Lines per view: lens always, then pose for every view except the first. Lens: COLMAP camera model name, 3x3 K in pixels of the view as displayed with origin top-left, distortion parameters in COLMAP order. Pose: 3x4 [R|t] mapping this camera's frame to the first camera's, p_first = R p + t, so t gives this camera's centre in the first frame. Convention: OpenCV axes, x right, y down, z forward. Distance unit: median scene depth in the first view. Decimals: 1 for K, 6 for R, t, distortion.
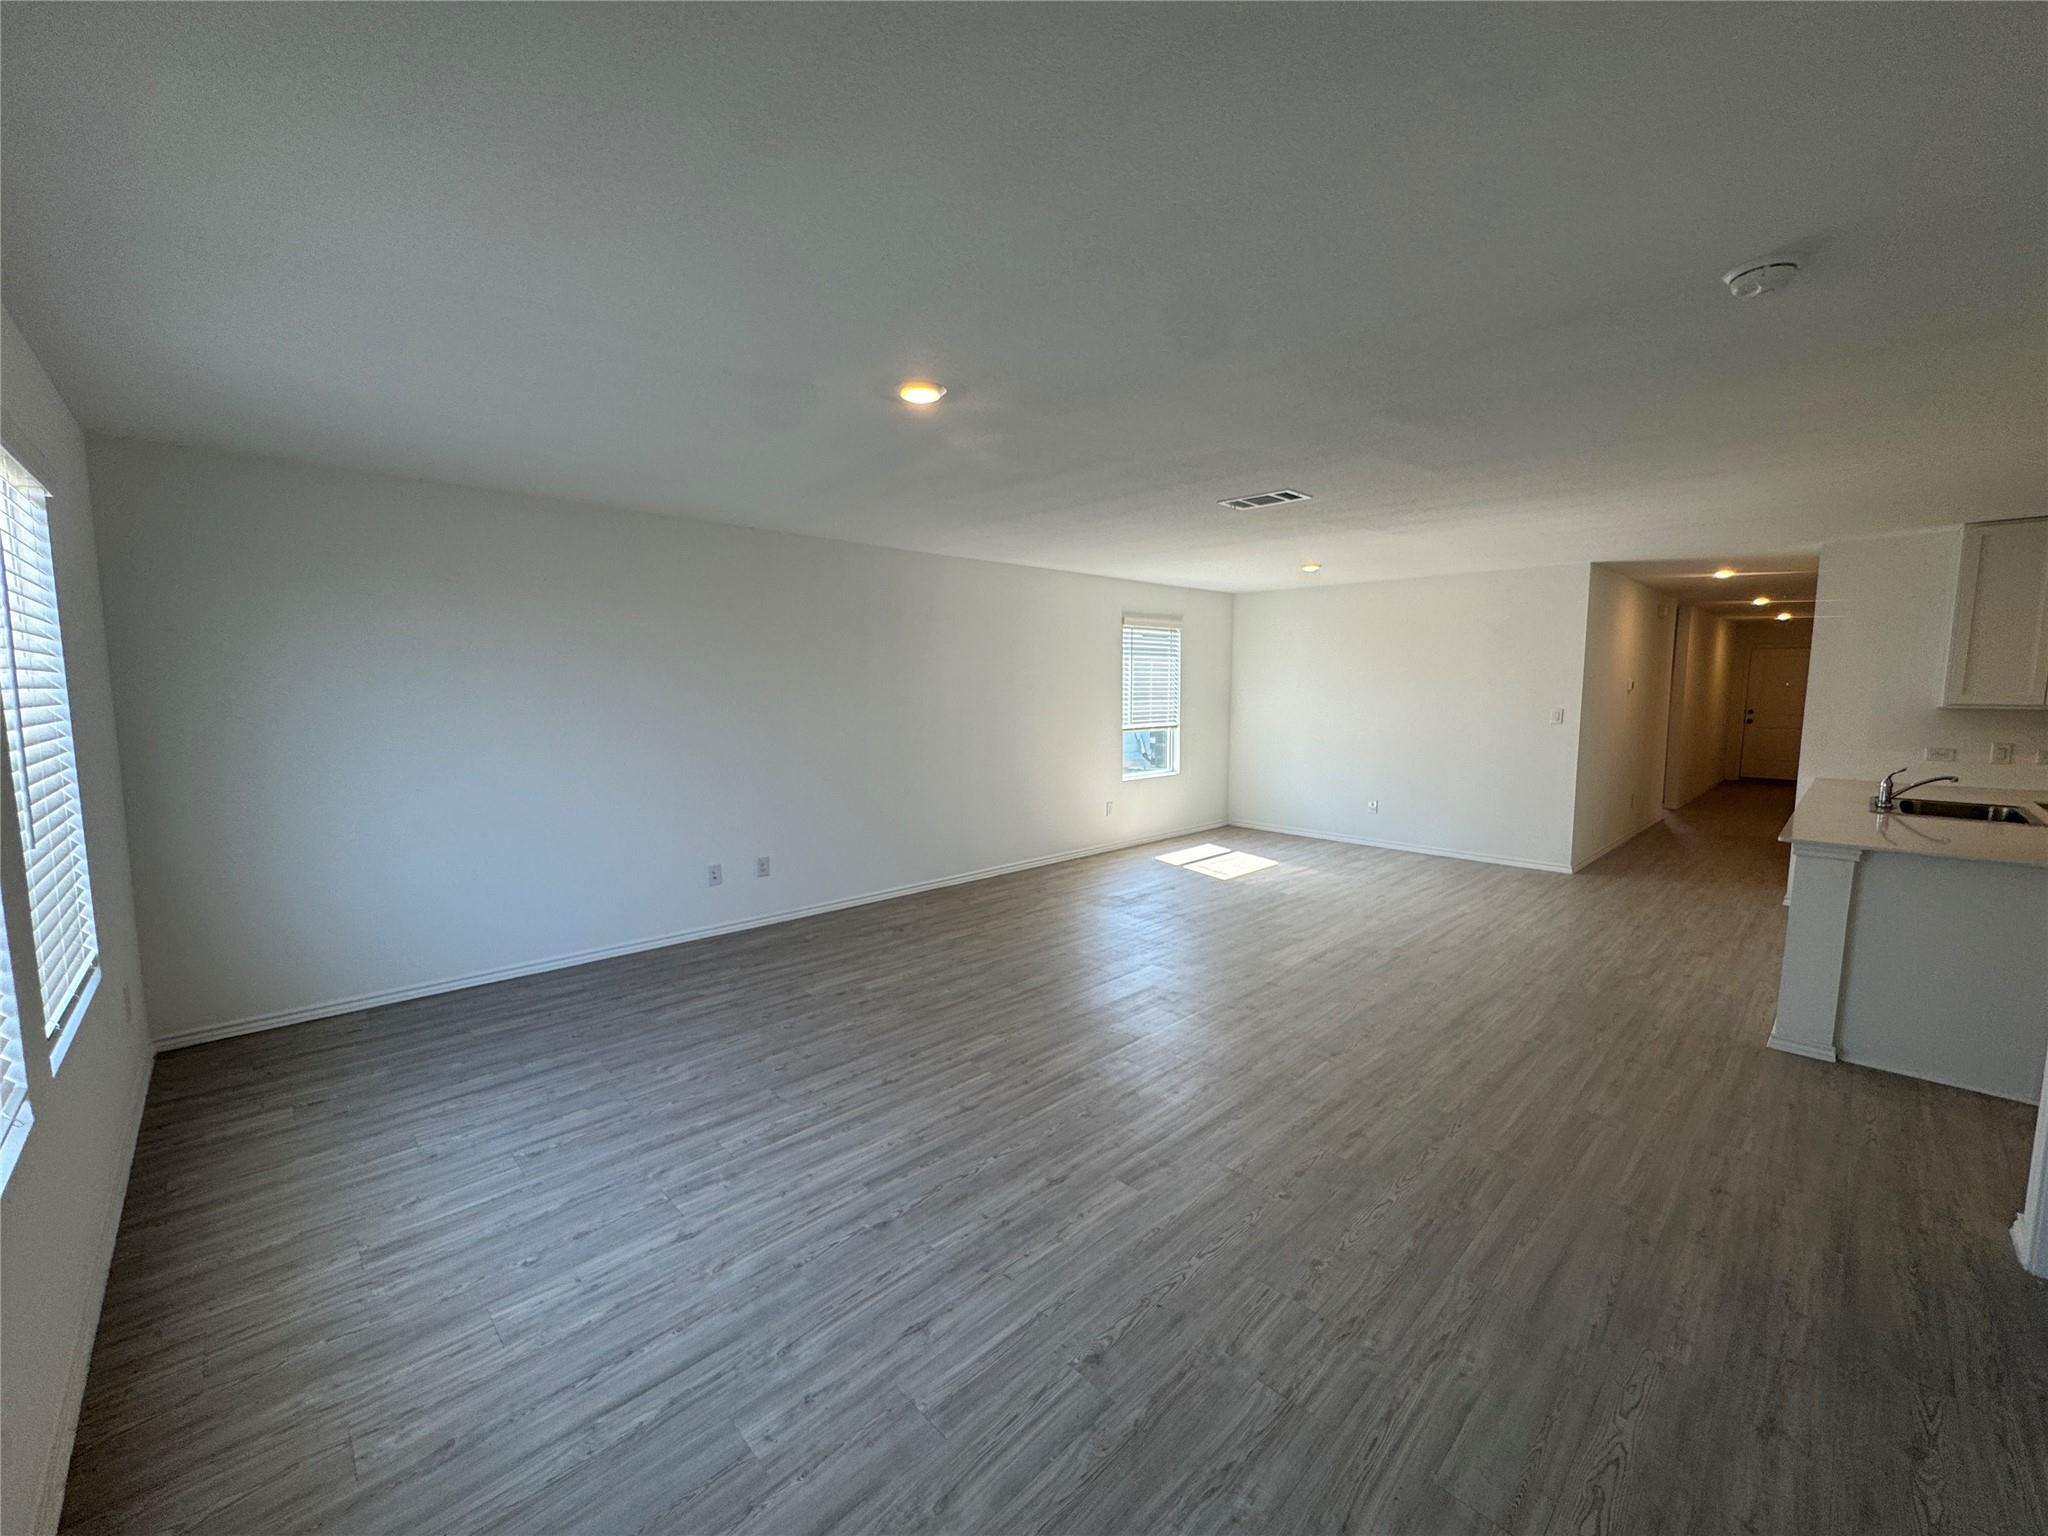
lens RADIAL K [[816.8, 0, 1022.3], [0, 816.8, 767.1], [0, 0, 1]] dist [-0.001993, -0.000161]
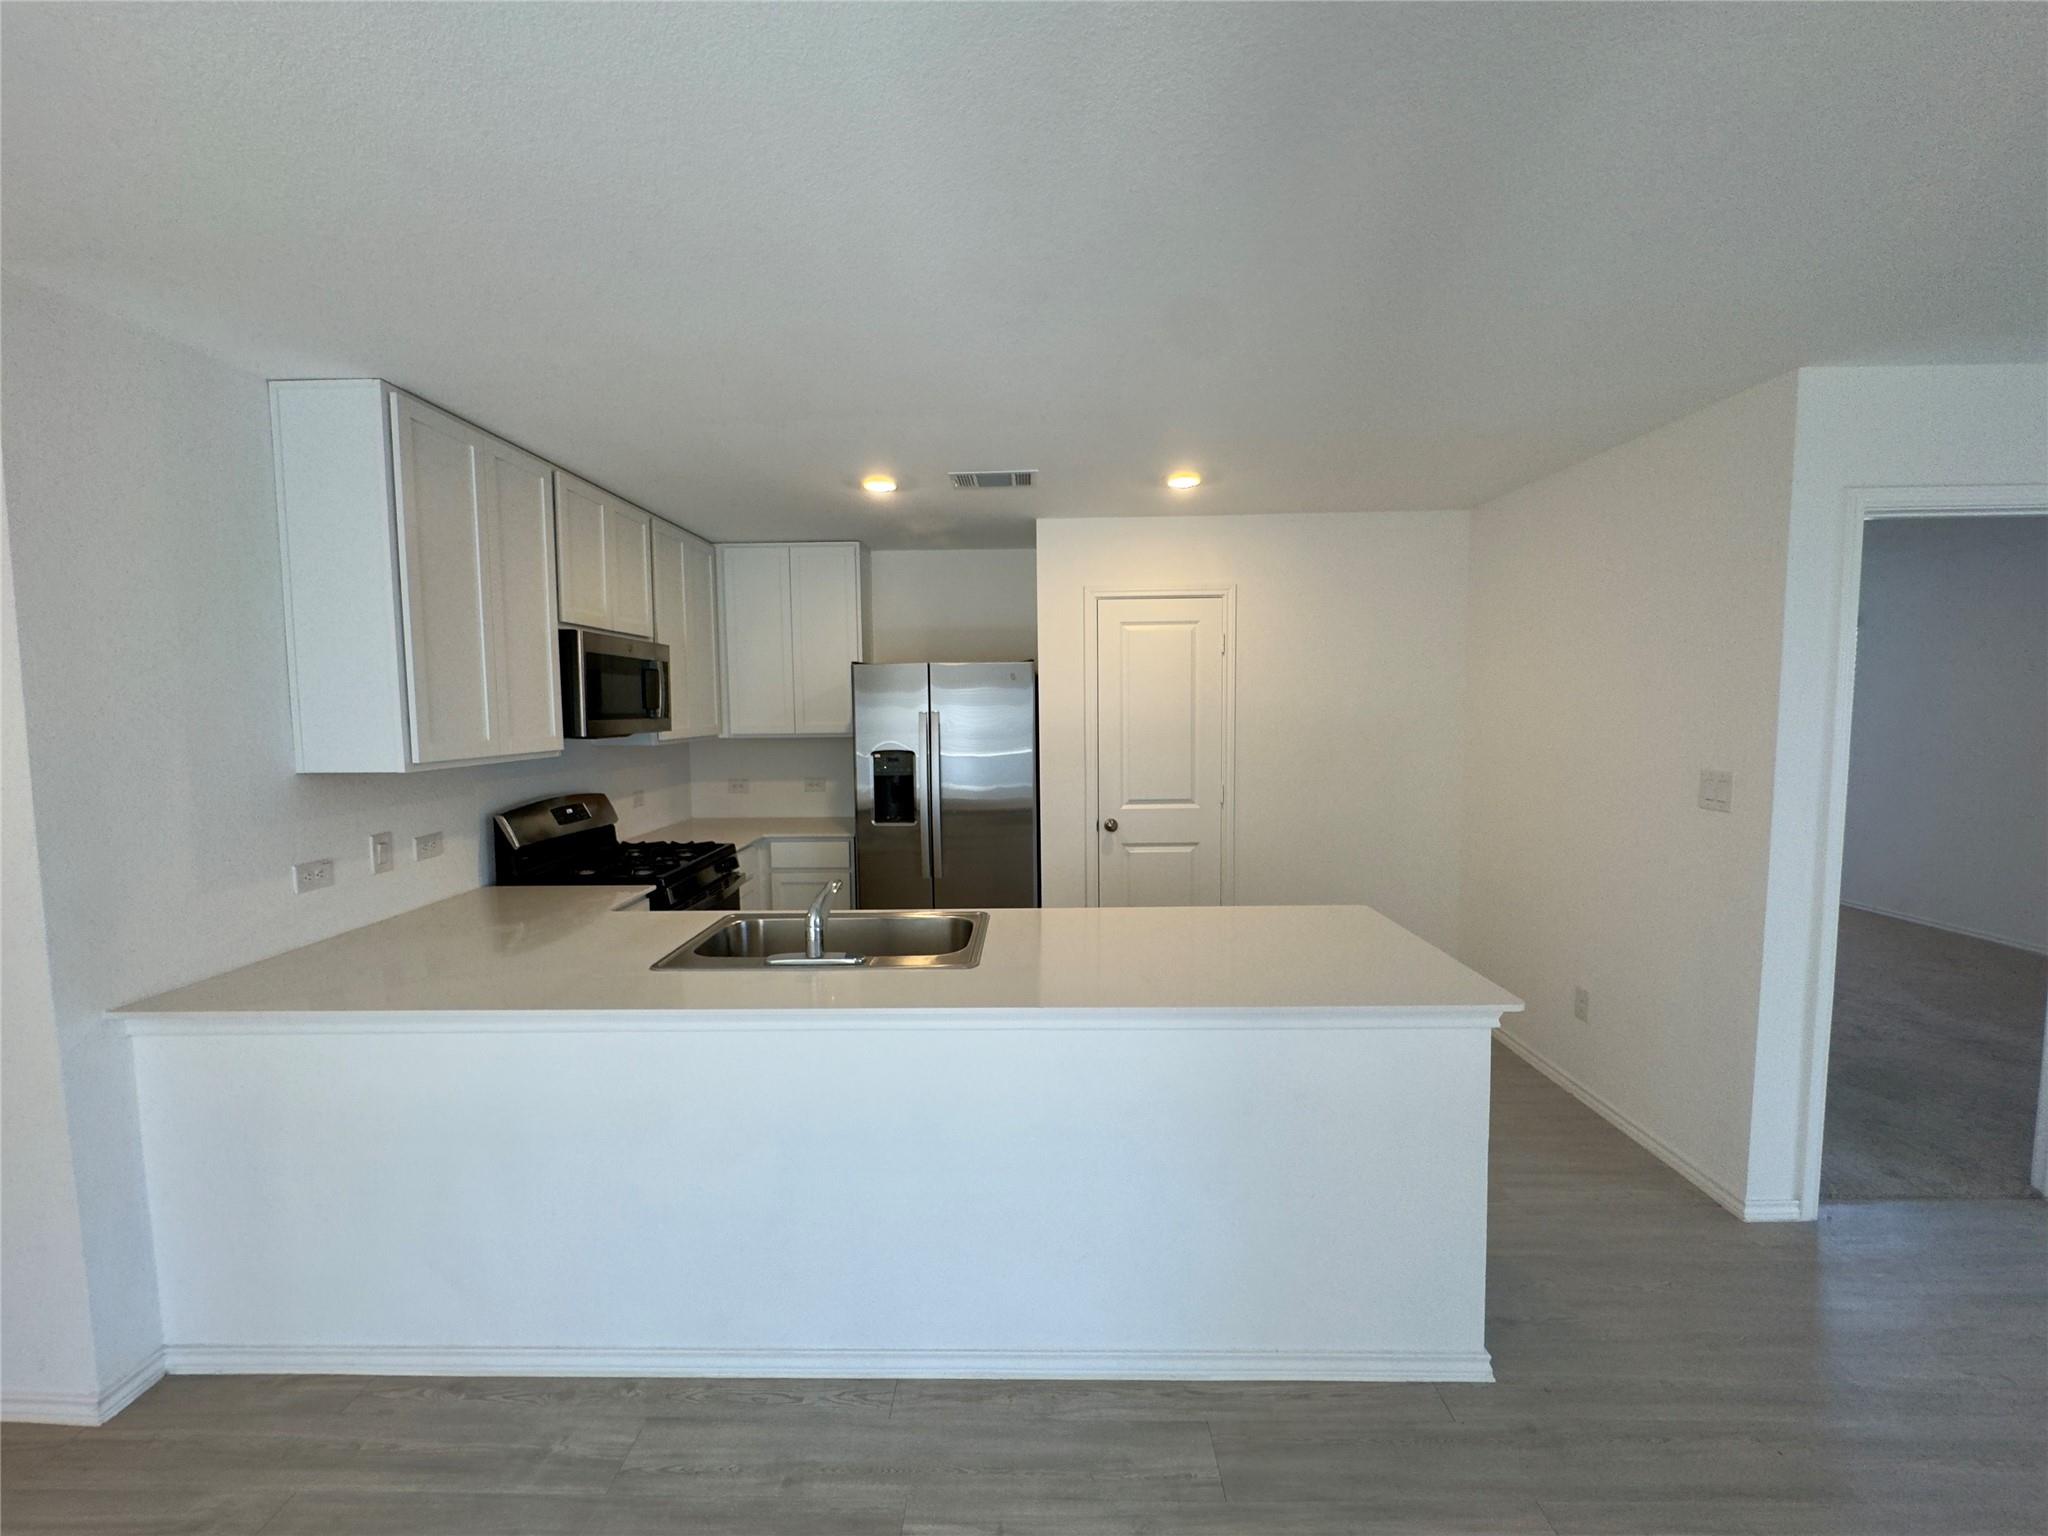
lens RADIAL K [[822.2, 0, 1018.9], [0, 822.2, 762.7], [0, 0, 1]] dist [-0.002946, 0.000037]
pose [[-0.709464, -0.042119, 0.703482, 0.709269], [0.083360, 0.986189, 0.143114, -0.150470], [-0.699795, 0.160177, -0.696154, 1.403284]]
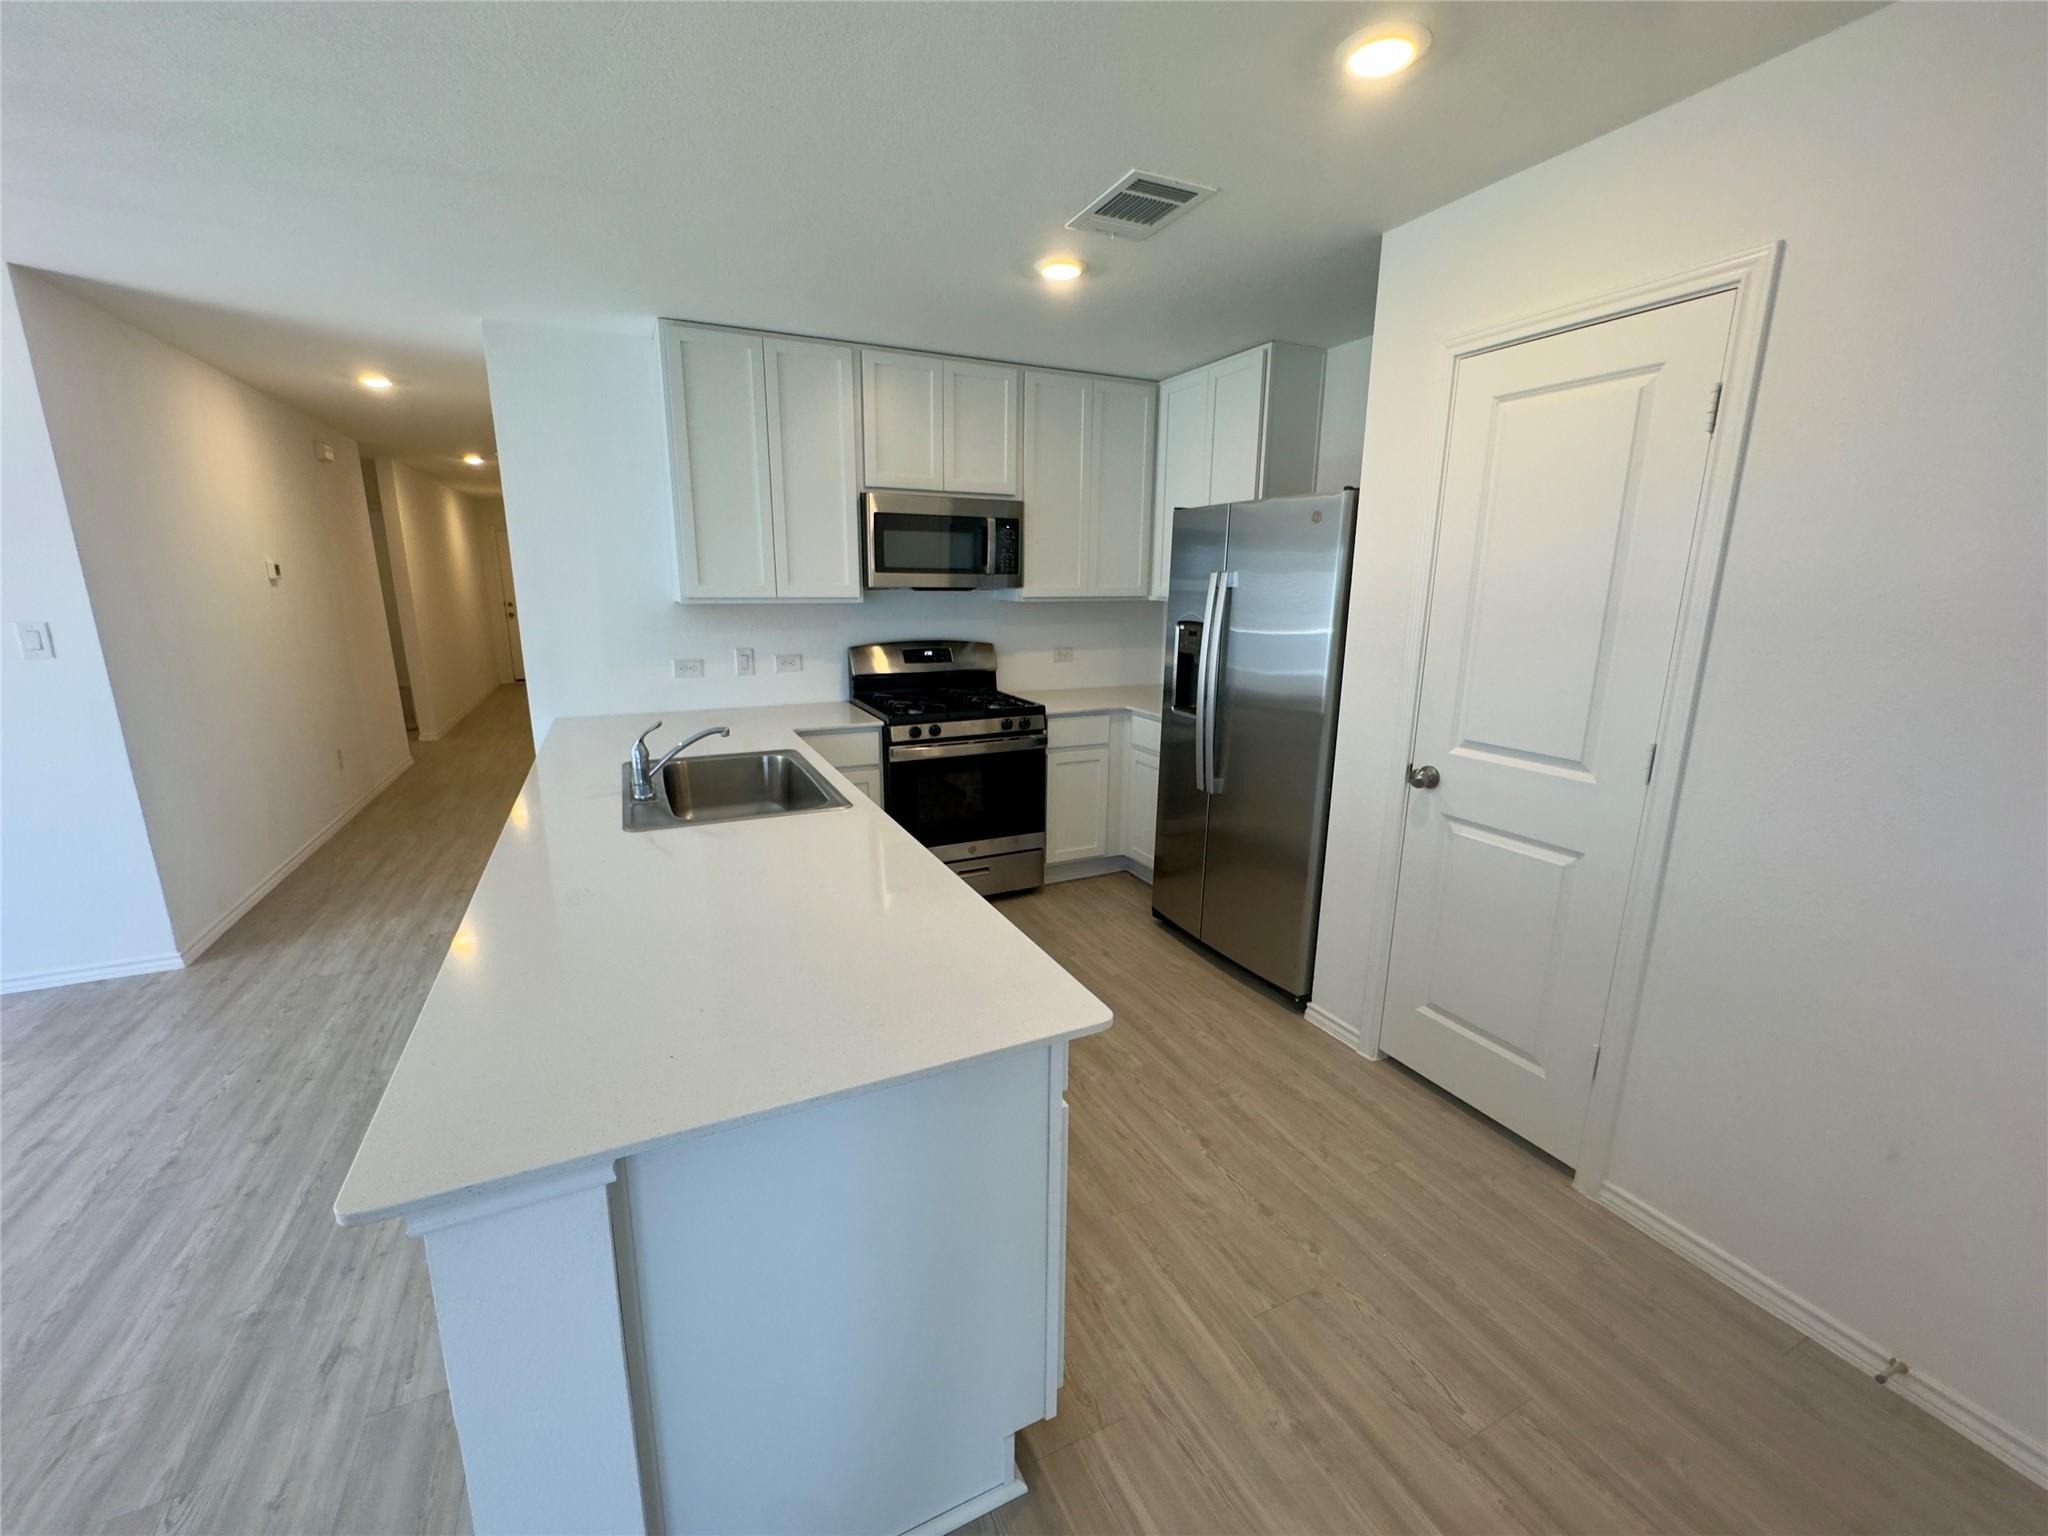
lens RADIAL K [[822.2, 0, 1018.9], [0, 822.2, 762.7], [0, 0, 1]] dist [-0.002946, 0.000037]
pose [[0.315743, -0.207069, 0.925975, 0.712528], [0.091793, 0.977985, 0.187400, -0.058102], [-0.944394, 0.025828, 0.327799, 0.655641]]
